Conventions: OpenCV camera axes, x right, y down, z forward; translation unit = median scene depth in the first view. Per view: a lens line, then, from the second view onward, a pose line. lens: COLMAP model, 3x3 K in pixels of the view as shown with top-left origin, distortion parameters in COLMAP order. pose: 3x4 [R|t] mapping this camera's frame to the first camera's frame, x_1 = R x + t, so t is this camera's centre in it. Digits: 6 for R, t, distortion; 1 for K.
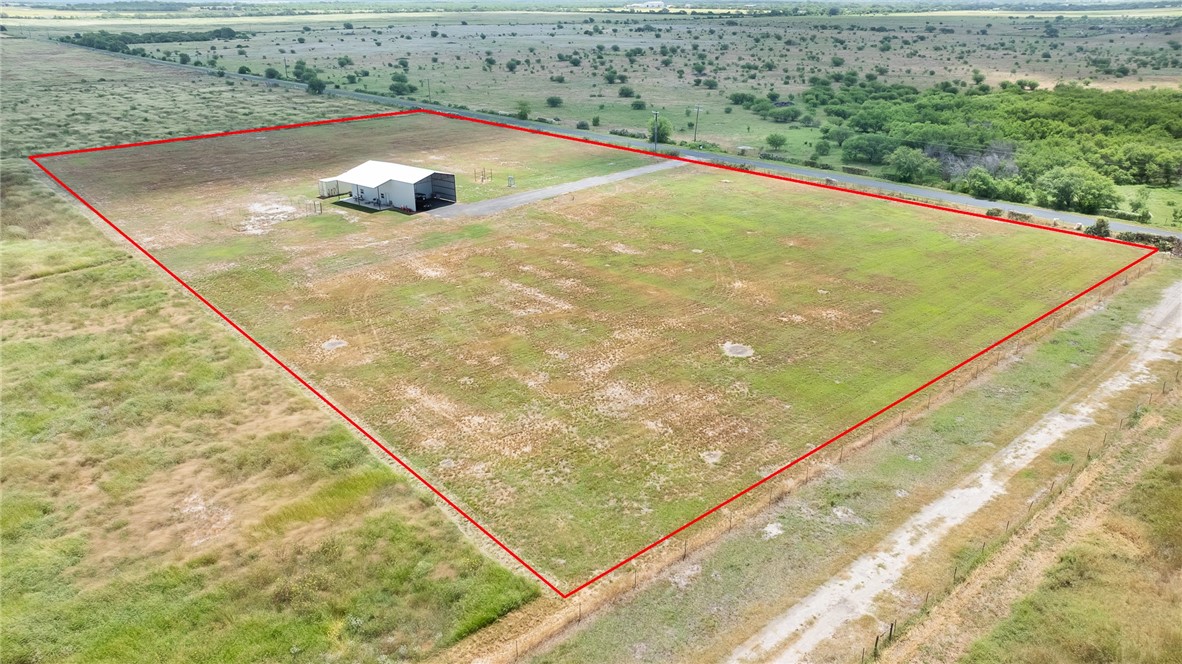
lens RADIAL K [[843.8, 0, 595.1], [0, 843.8, 332.7], [0, 0, 1]] dist [-0.015912, 0.001181]
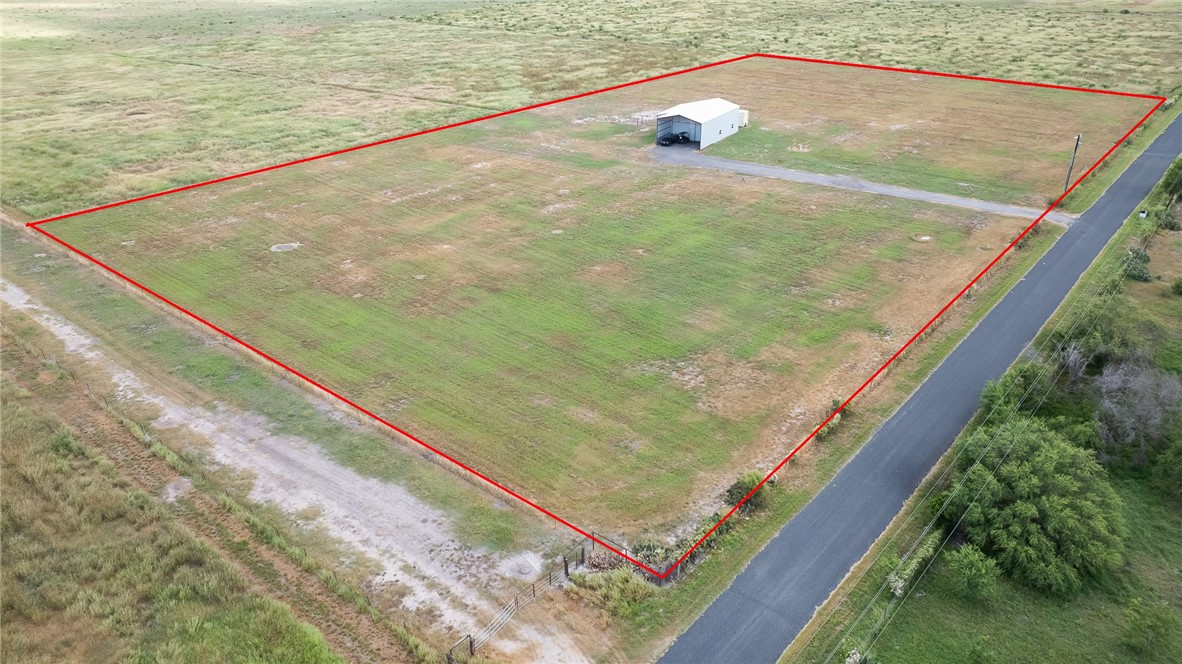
lens RADIAL K [[843.8, 0, 592.3], [0, 843.8, 333.6], [0, 0, 1]] dist [-0.015912, 0.001181]
pose [[0.149606, 0.444238, -0.883329, 1.307831], [-0.363833, 0.855434, 0.368588, -0.466364], [0.919371, 0.266242, 0.289606, 1.005883]]
